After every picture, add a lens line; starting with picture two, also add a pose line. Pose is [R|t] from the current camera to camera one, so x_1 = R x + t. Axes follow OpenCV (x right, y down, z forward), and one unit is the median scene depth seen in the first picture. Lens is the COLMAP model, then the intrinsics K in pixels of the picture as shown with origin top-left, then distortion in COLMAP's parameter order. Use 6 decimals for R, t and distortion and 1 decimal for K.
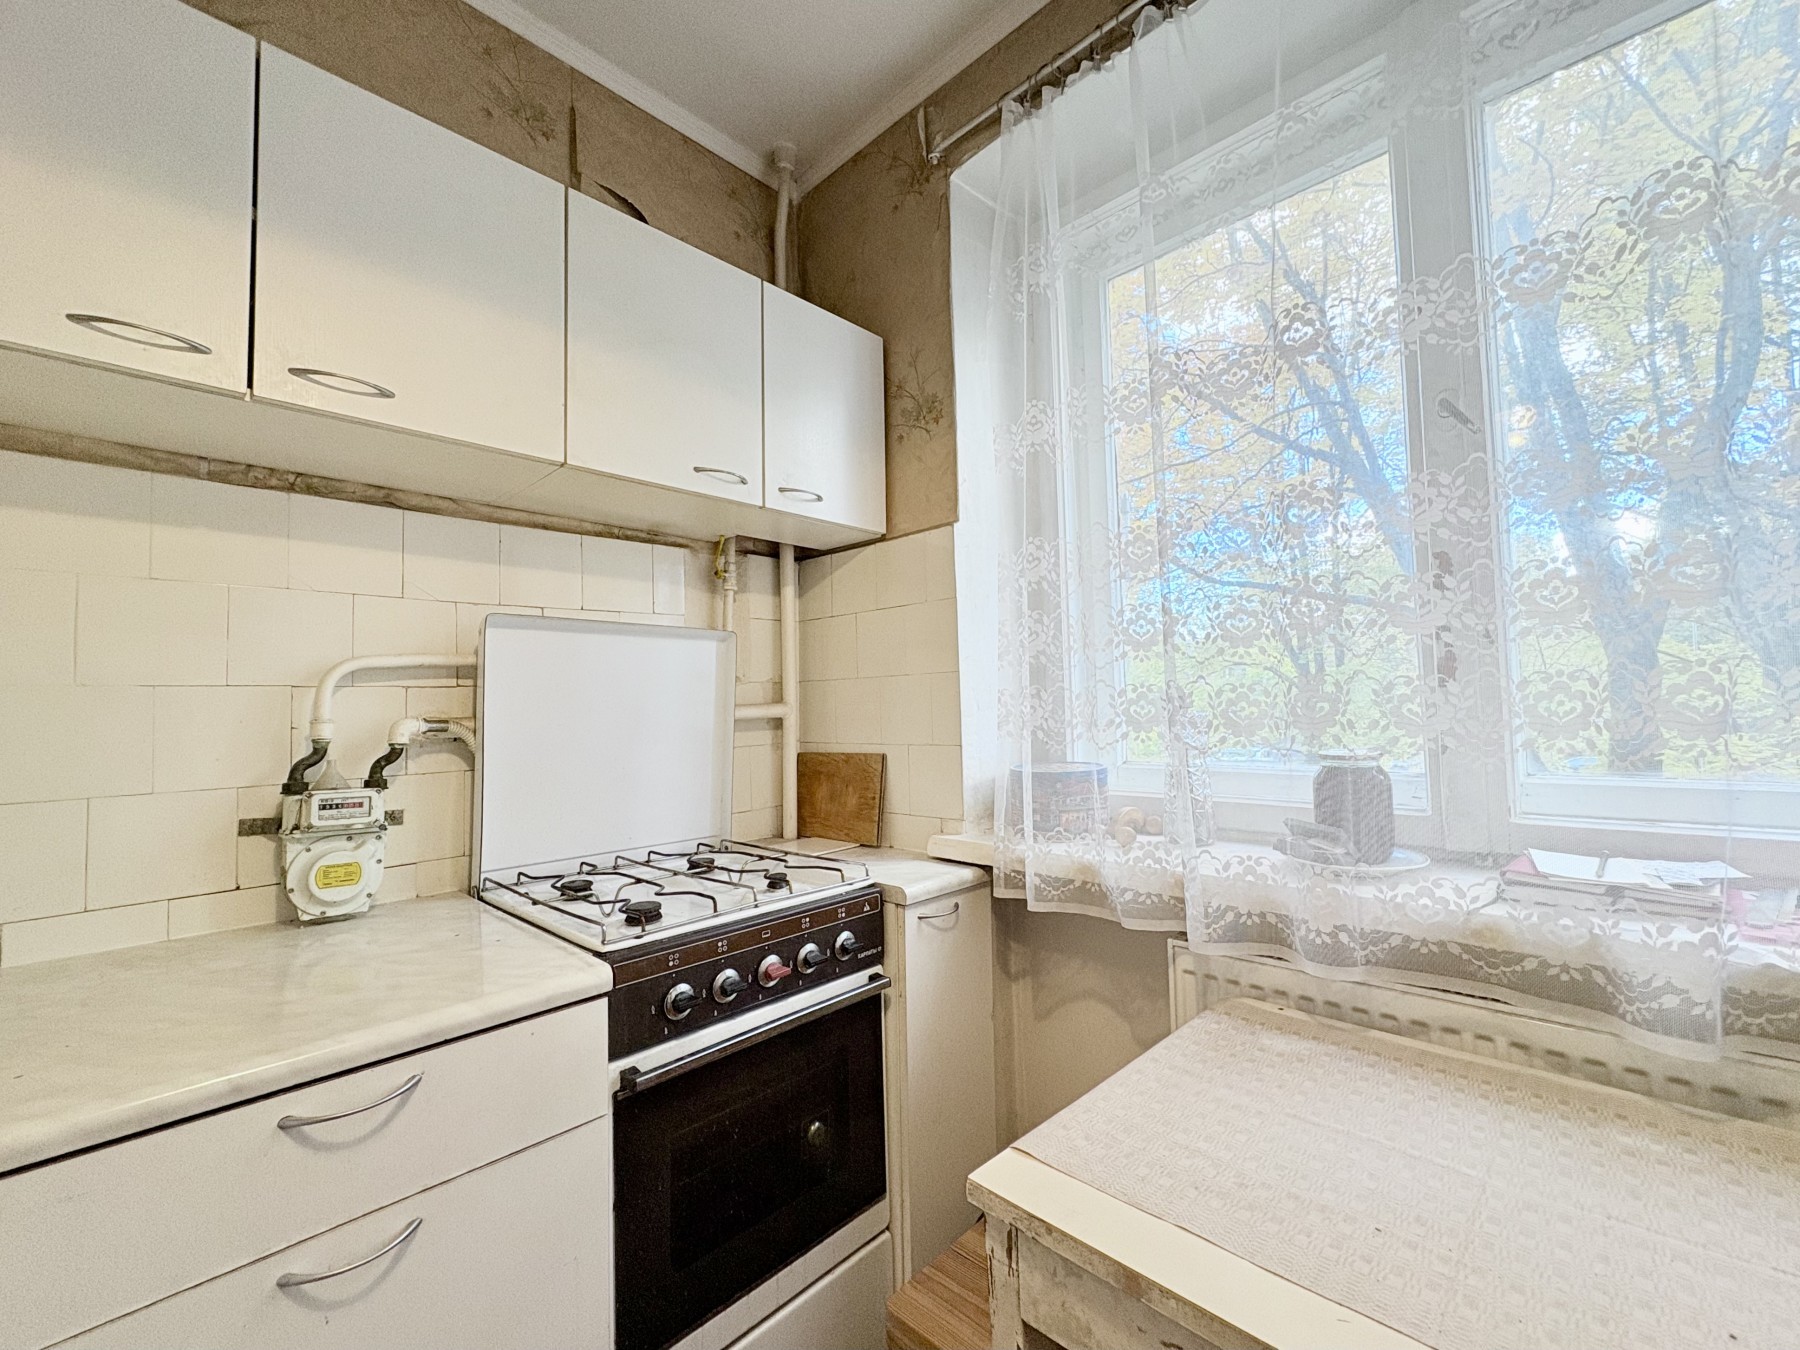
lens RADIAL K [[727.9, 0, 899.9], [0, 727.9, 684.4], [0, 0, 1]] dist [-0.008875, -0.000042]
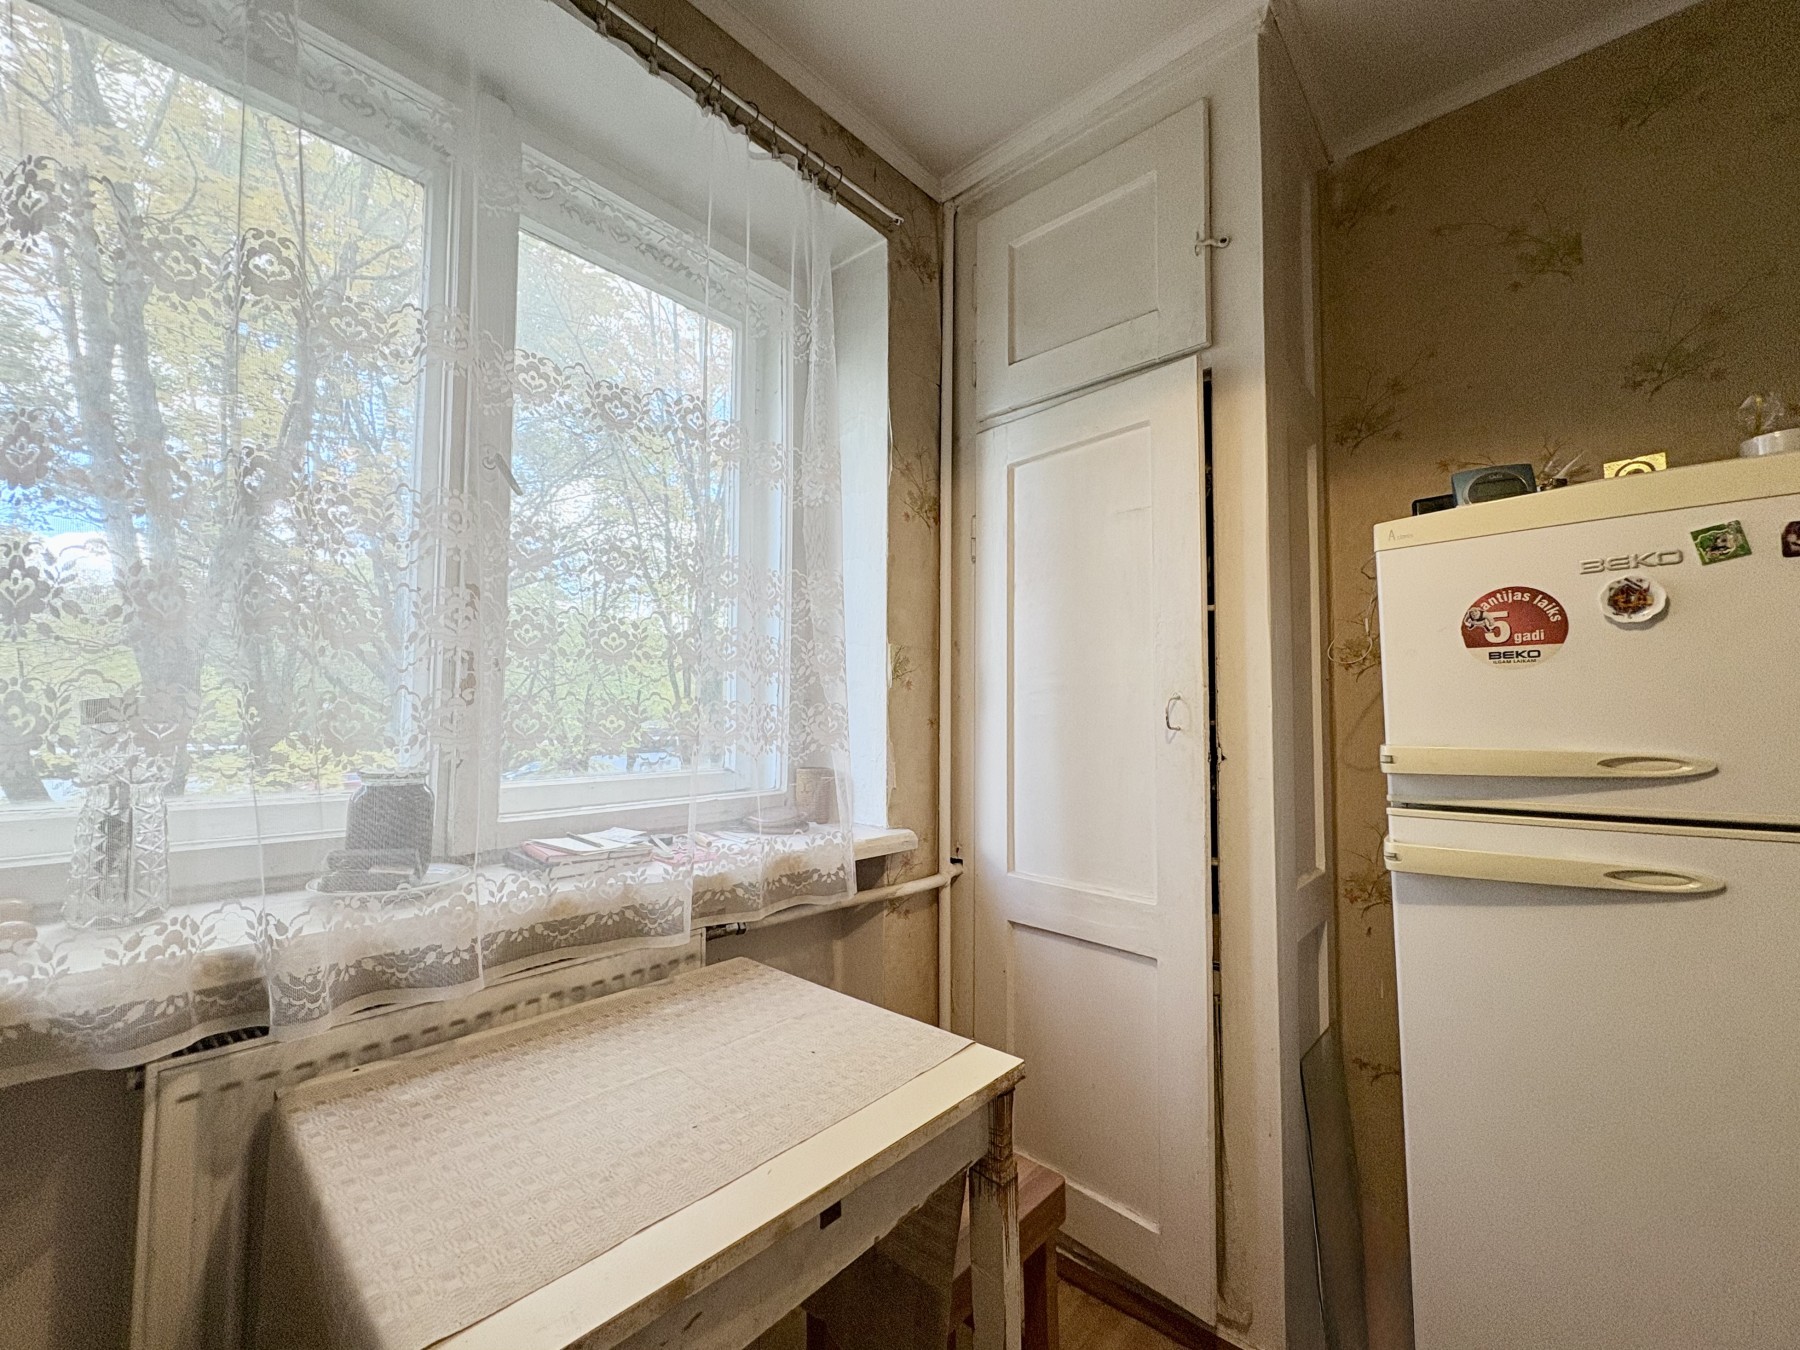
lens RADIAL K [[730.5, 0, 900.0], [0, 730.5, 675.0], [0, 0, 1]] dist [0.000792, -0.000044]
pose [[-0.056000, 0.085037, 0.994803, -0.477320], [-0.045095, 0.995134, -0.087604, 0.029584], [-0.997412, -0.049767, -0.051893, 0.481917]]
